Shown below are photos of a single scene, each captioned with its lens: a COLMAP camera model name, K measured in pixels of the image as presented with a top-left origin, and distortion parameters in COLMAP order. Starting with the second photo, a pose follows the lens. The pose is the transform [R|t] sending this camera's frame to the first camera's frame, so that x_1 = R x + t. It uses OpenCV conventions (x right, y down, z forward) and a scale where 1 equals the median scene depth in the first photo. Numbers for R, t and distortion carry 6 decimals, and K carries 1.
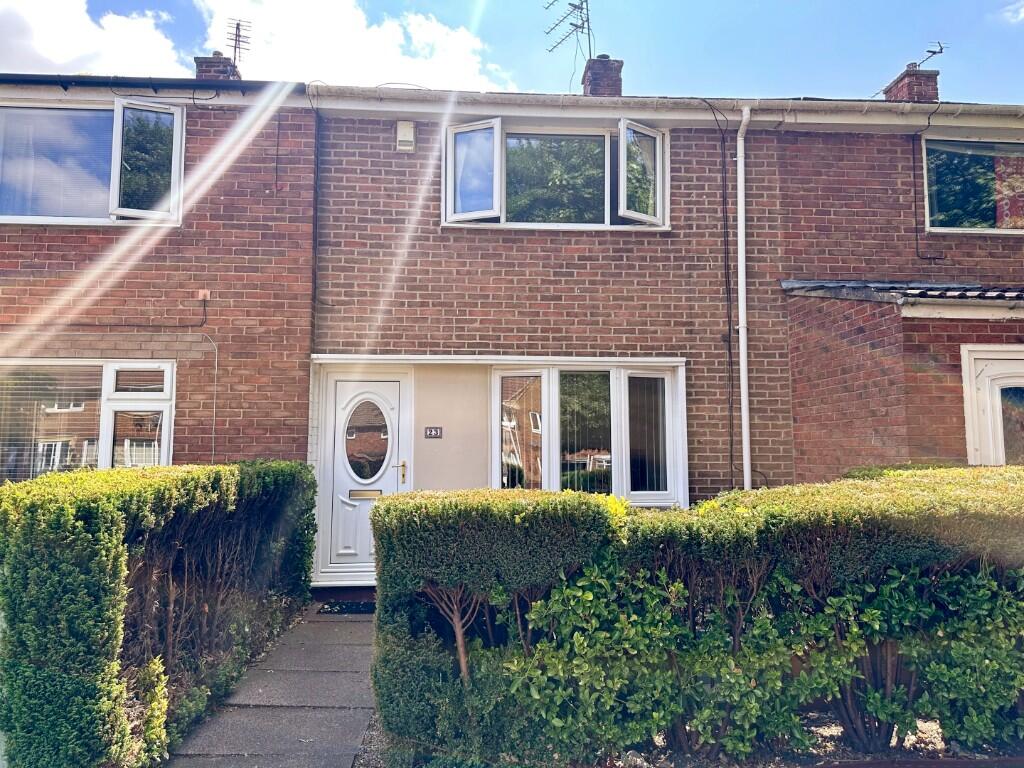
lens RADIAL K [[695.0, 0, 511.9], [0, 695.0, 408.1], [0, 0, 1]] dist [0.141432, -0.203253]
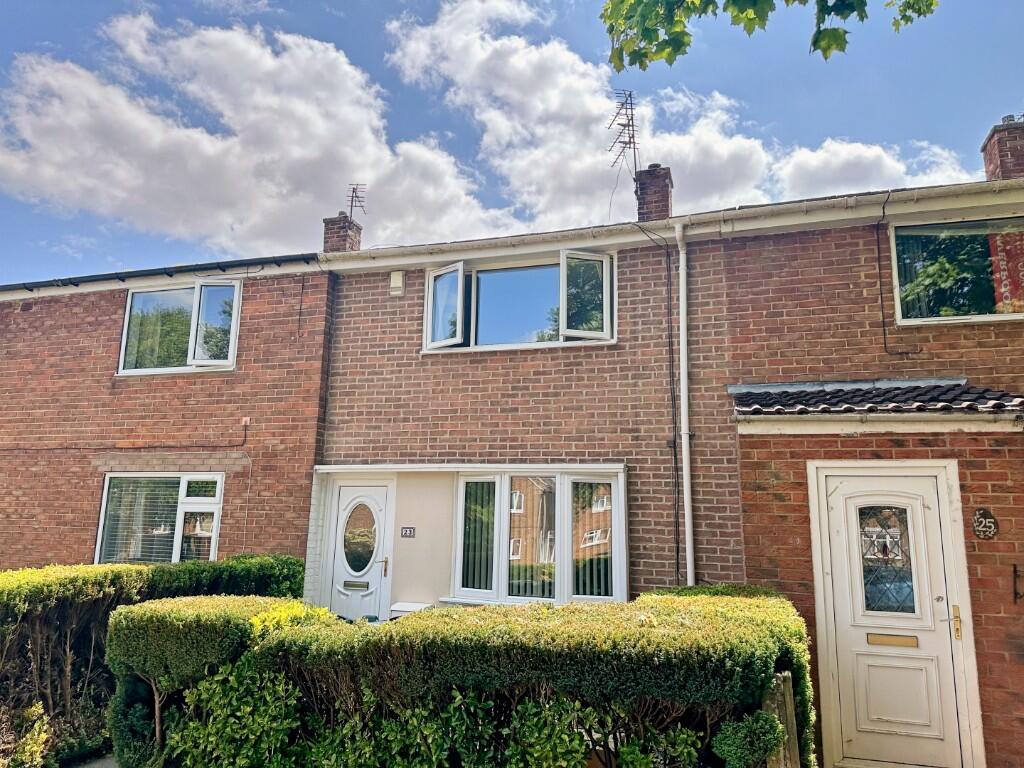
lens RADIAL K [[695.0, 0, 511.9], [0, 695.0, 408.1], [0, 0, 1]] dist [0.141432, -0.203253]
pose [[0.935446, -0.038113, -0.351410, 0.448055], [0.001520, 0.994595, -0.103823, -0.046826], [0.353467, 0.096587, 0.930447, -0.024524]]
